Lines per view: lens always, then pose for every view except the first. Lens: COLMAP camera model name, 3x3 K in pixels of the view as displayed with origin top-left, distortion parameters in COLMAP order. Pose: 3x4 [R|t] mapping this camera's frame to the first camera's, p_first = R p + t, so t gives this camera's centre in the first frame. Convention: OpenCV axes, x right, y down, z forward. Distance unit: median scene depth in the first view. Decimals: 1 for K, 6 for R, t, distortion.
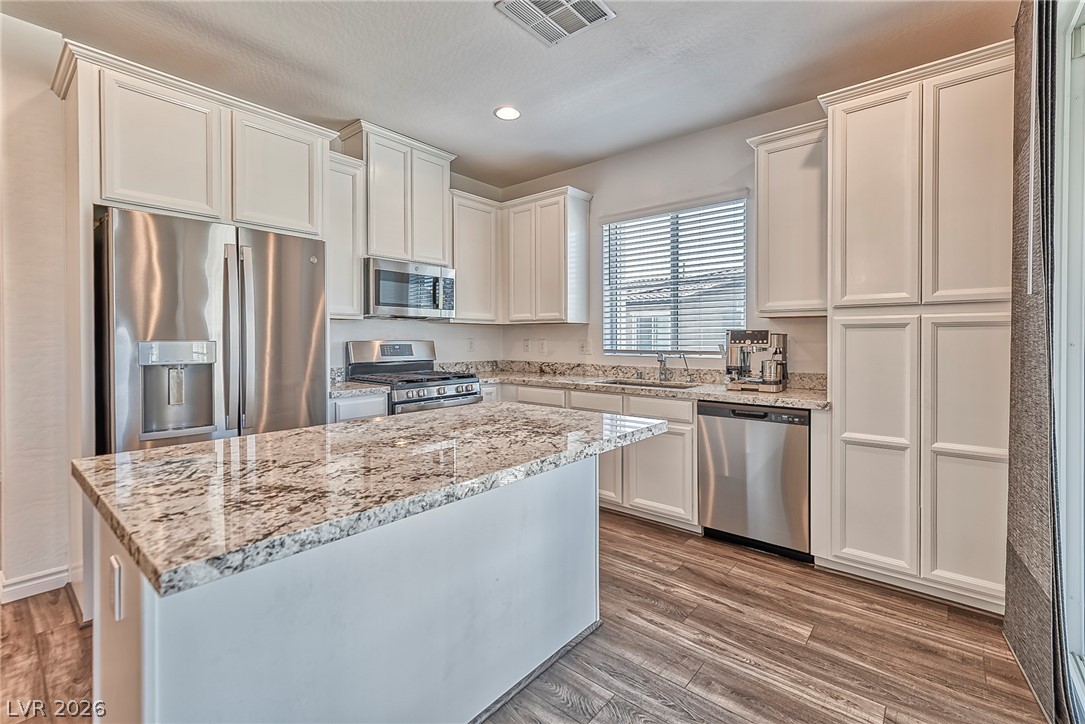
lens RADIAL K [[480.3, 0, 555.1], [0, 480.3, 344.2], [0, 0, 1]] dist [0.003894, -0.000066]
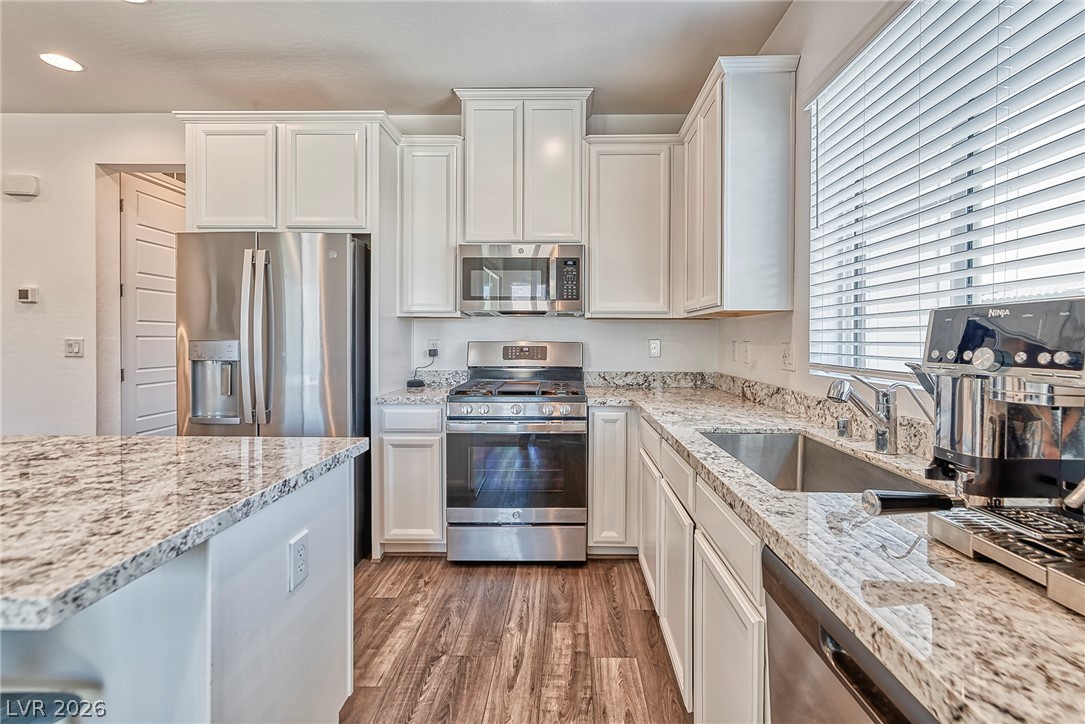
lens RADIAL K [[480.3, 0, 558.0], [0, 480.3, 340.8], [0, 0, 1]] dist [0.003894, -0.000066]
pose [[0.612818, 0.005833, -0.790202, 0.405381], [-0.011978, 0.999926, -0.001908, -0.008808], [0.790133, 0.010634, 0.612843, 0.616099]]
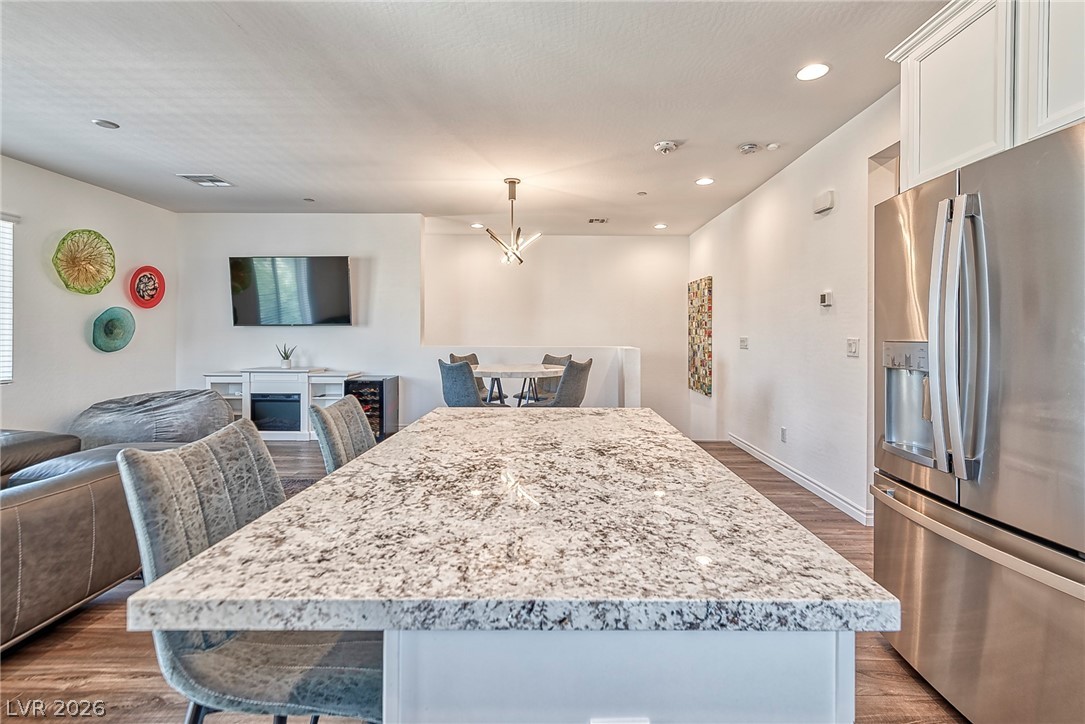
lens RADIAL K [[480.3, 0, 553.6], [0, 480.3, 334.3], [0, 0, 1]] dist [0.003894, -0.000066]
pose [[-0.778265, -0.004704, -0.627918, 0.130072], [-0.011534, 0.999910, 0.006806, -0.011894], [0.627830, 0.012539, -0.778250, 0.819064]]
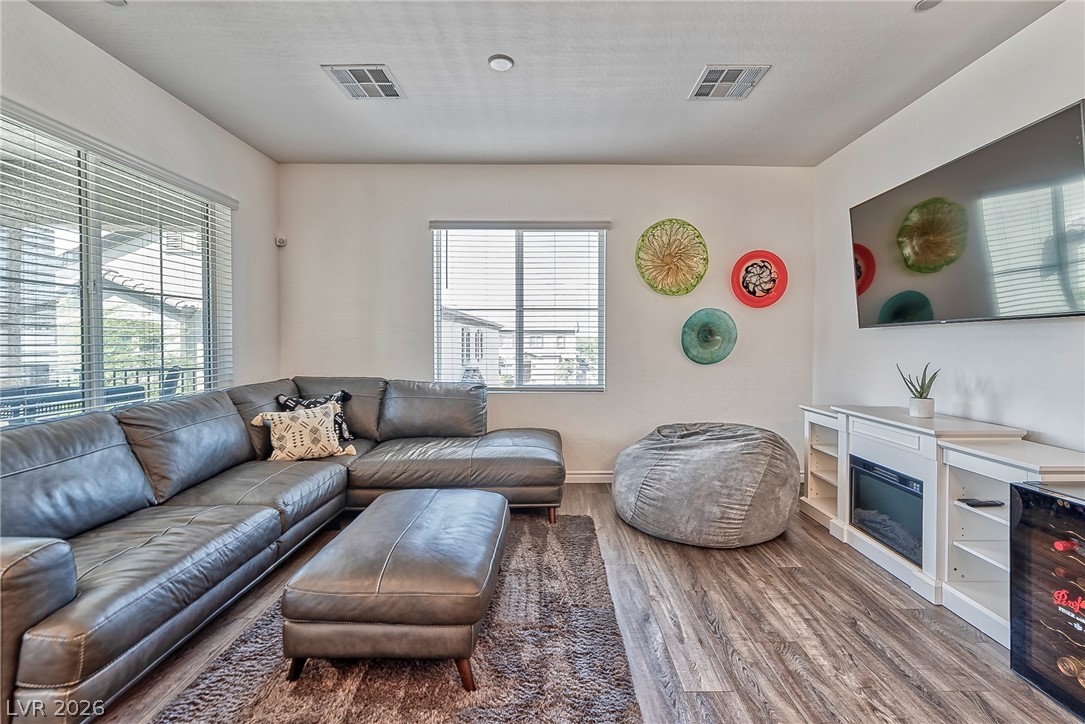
lens RADIAL K [[480.3, 0, 554.3], [0, 480.3, 348.7], [0, 0, 1]] dist [0.003894, -0.000066]
pose [[-0.638175, -0.014936, 0.769747, -0.435627], [0.004396, 0.999725, 0.023042, 0.000121], [-0.769879, 0.018089, -0.637933, -0.165234]]
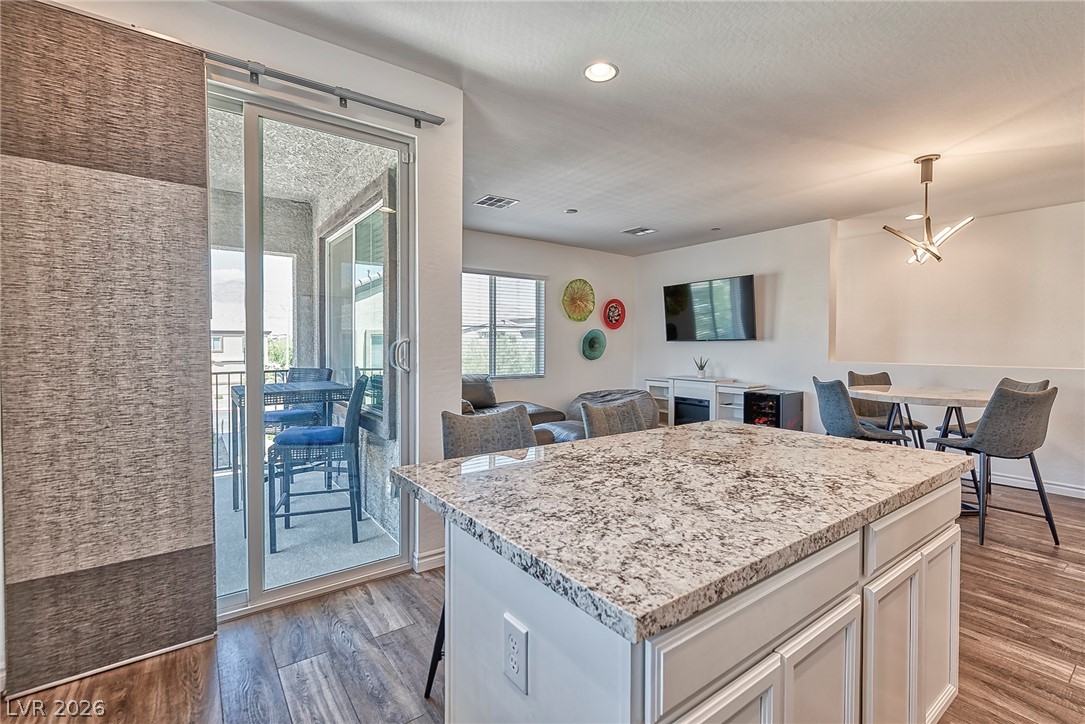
lens RADIAL K [[480.3, 0, 559.7], [0, 480.3, 349.2], [0, 0, 1]] dist [0.003894, -0.000066]
pose [[-0.972865, -0.008501, 0.231216, -0.103306], [-0.004007, 0.999794, 0.019898, -0.023513], [-0.231338, 0.018432, -0.972699, 0.956143]]
